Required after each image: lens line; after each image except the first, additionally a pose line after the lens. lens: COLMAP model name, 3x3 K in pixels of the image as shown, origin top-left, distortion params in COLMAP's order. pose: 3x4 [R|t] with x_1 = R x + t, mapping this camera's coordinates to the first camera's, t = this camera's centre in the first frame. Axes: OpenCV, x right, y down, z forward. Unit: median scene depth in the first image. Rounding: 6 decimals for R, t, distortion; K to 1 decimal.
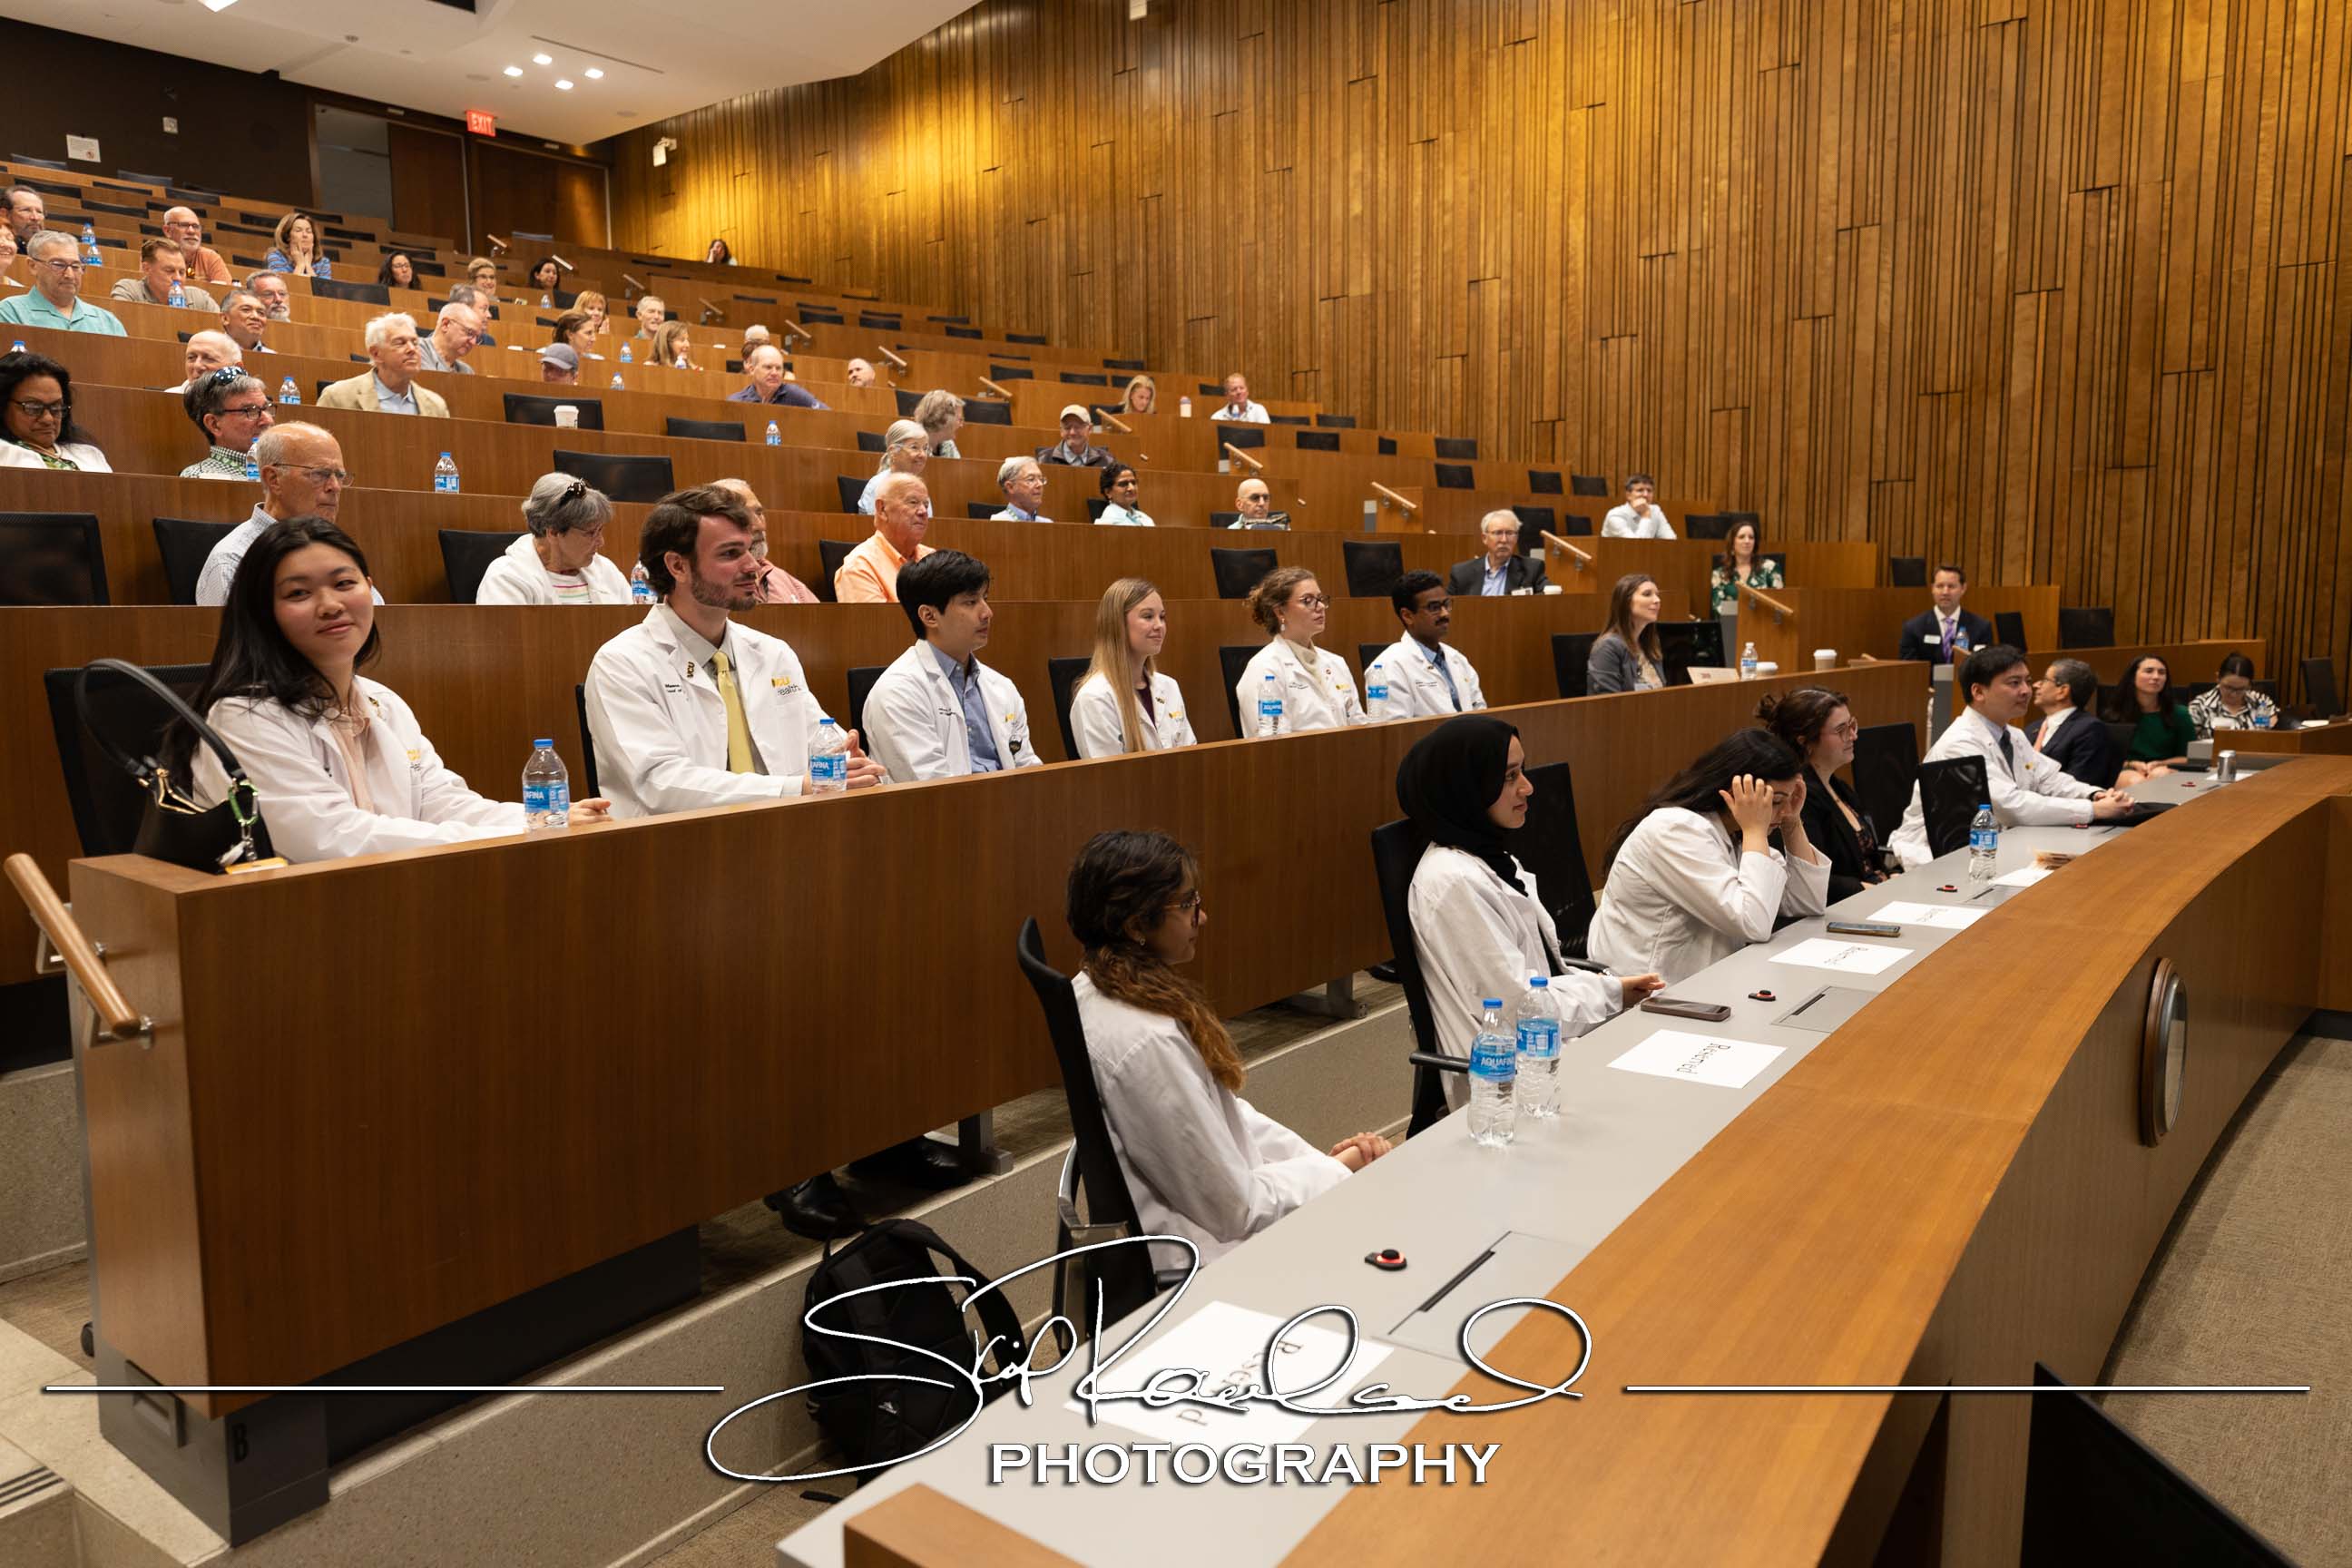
lens RADIAL K [[1627.3, 0, 1176.0], [0, 1627.3, 784.0], [0, 0, 1]] dist [0.006954, 0.001435]
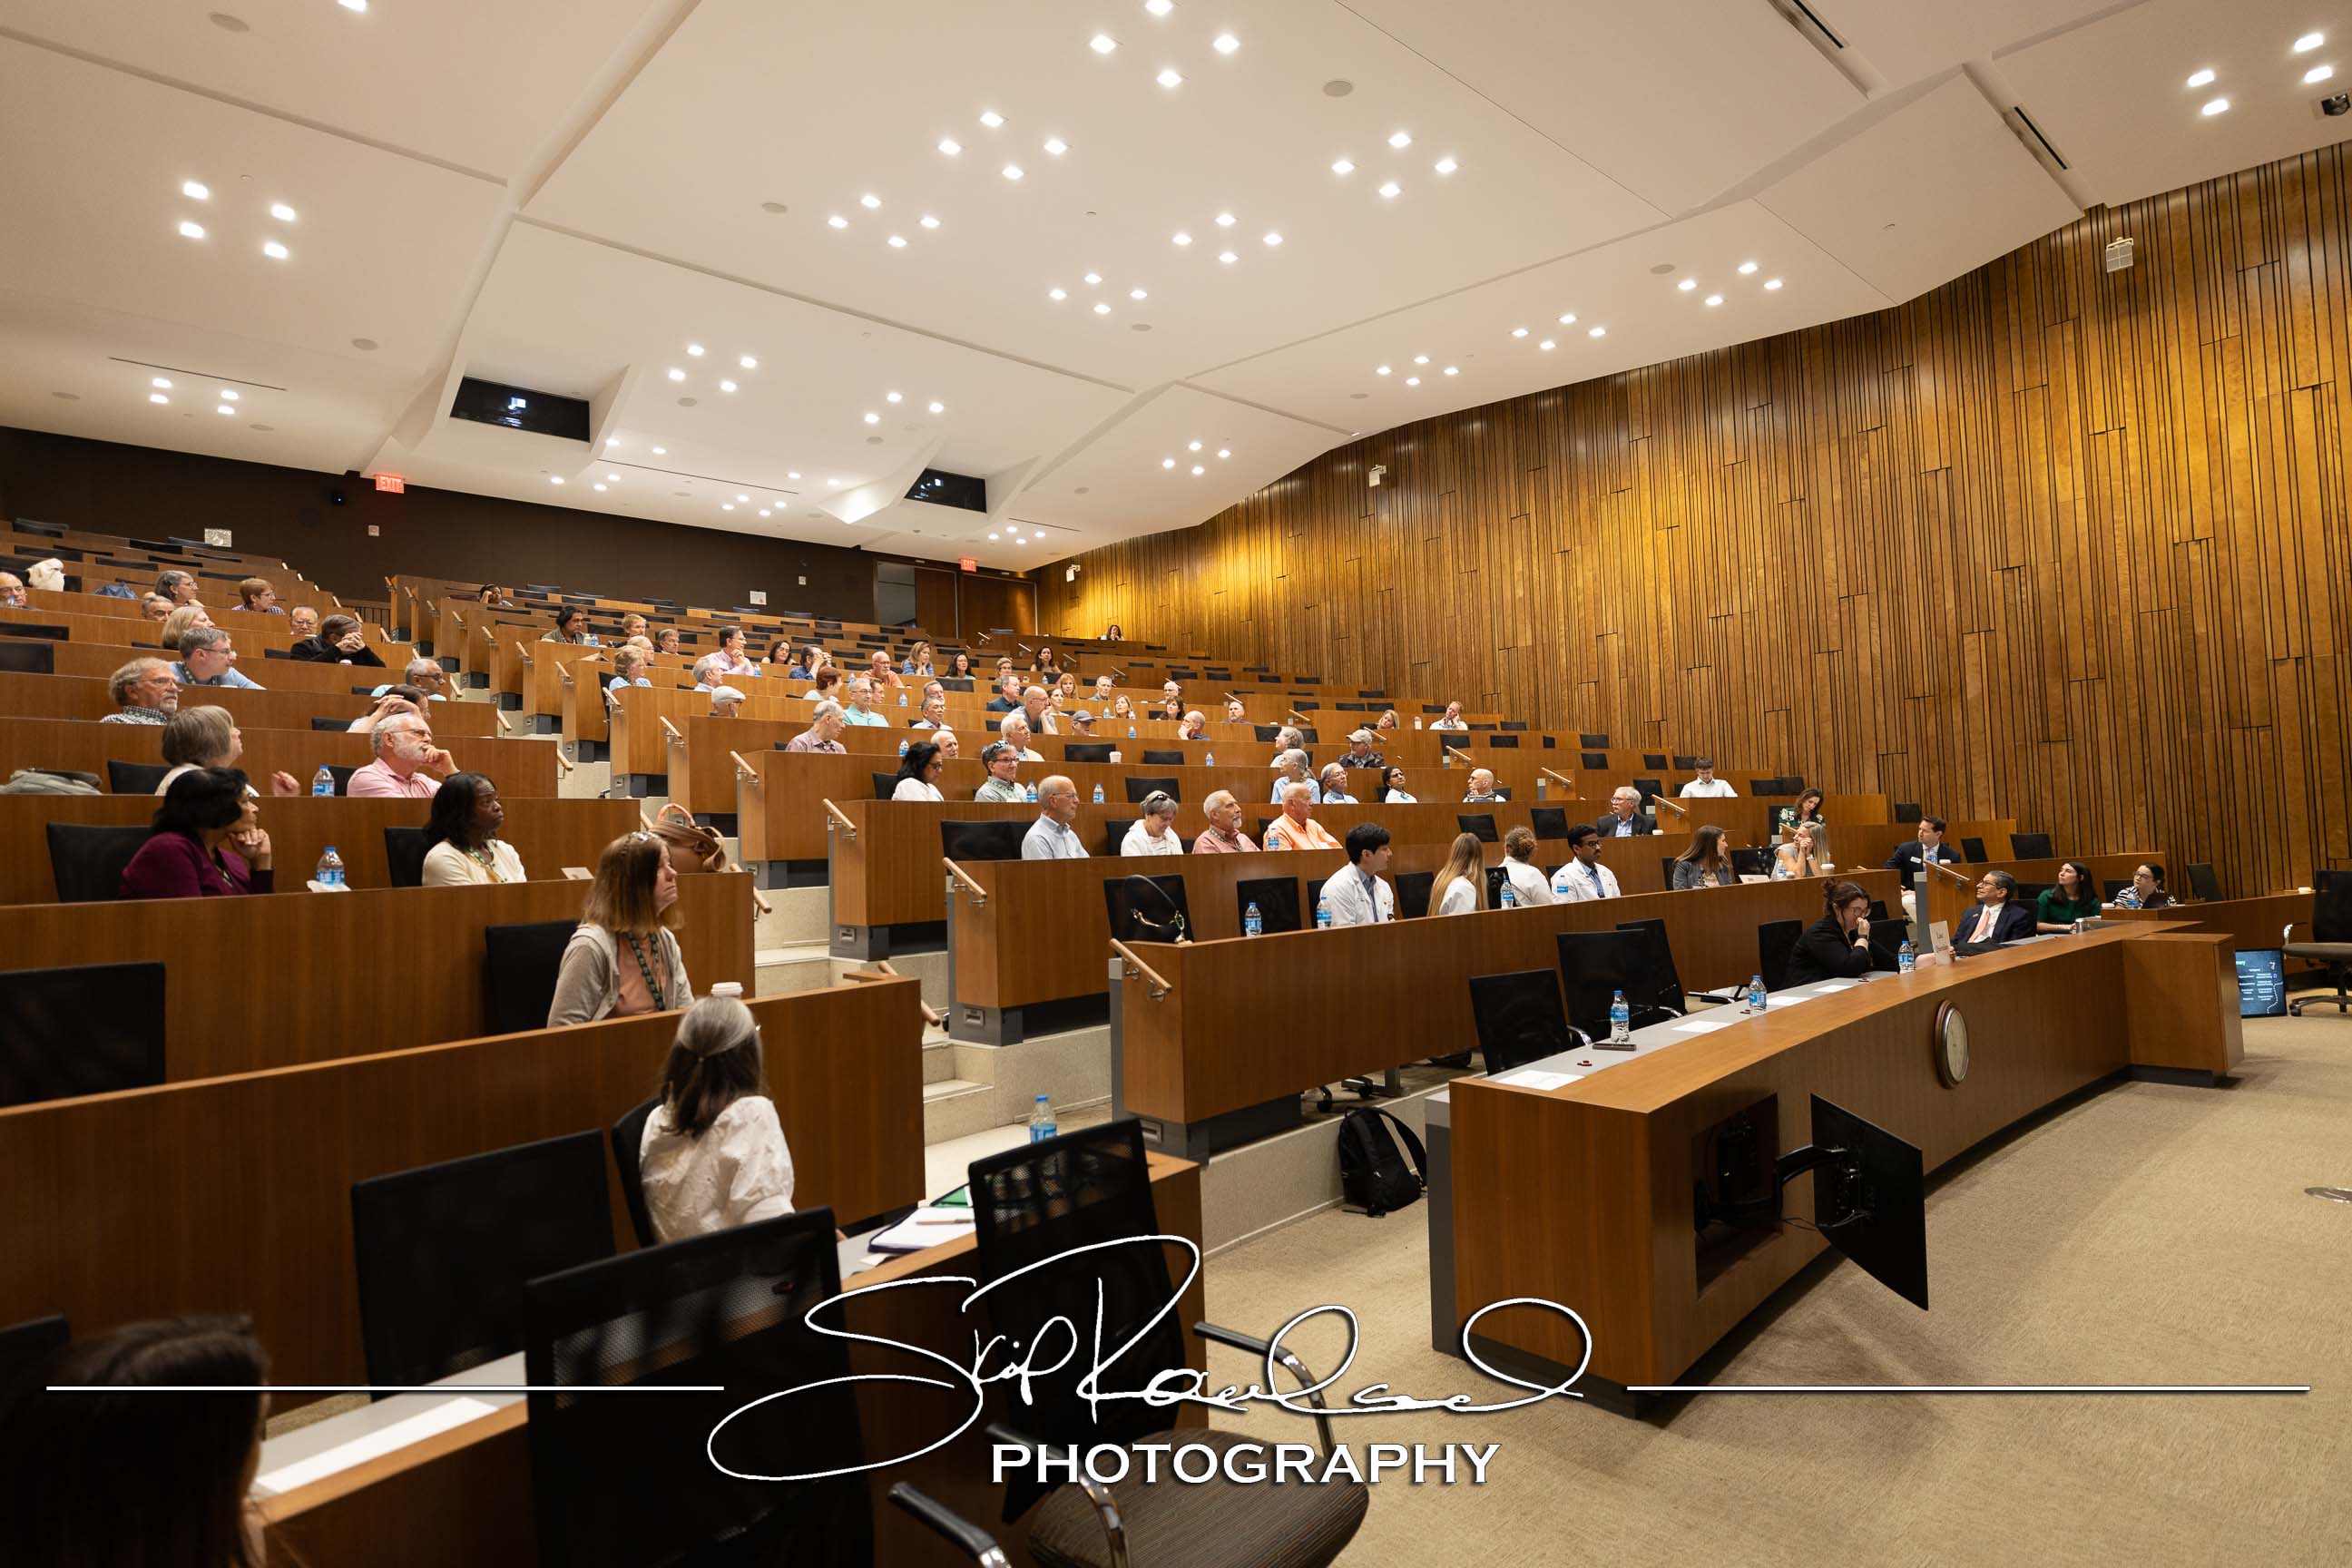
lens RADIAL K [[1290.6, 0, 1176.0], [0, 1290.6, 784.0], [0, 0, 1]] dist [0.016975, 0.000604]
pose [[0.988566, -0.031688, -0.147418, -0.045195], [0.008227, 0.987547, -0.157108, 0.026834], [0.150561, 0.154099, 0.976517, -0.277704]]
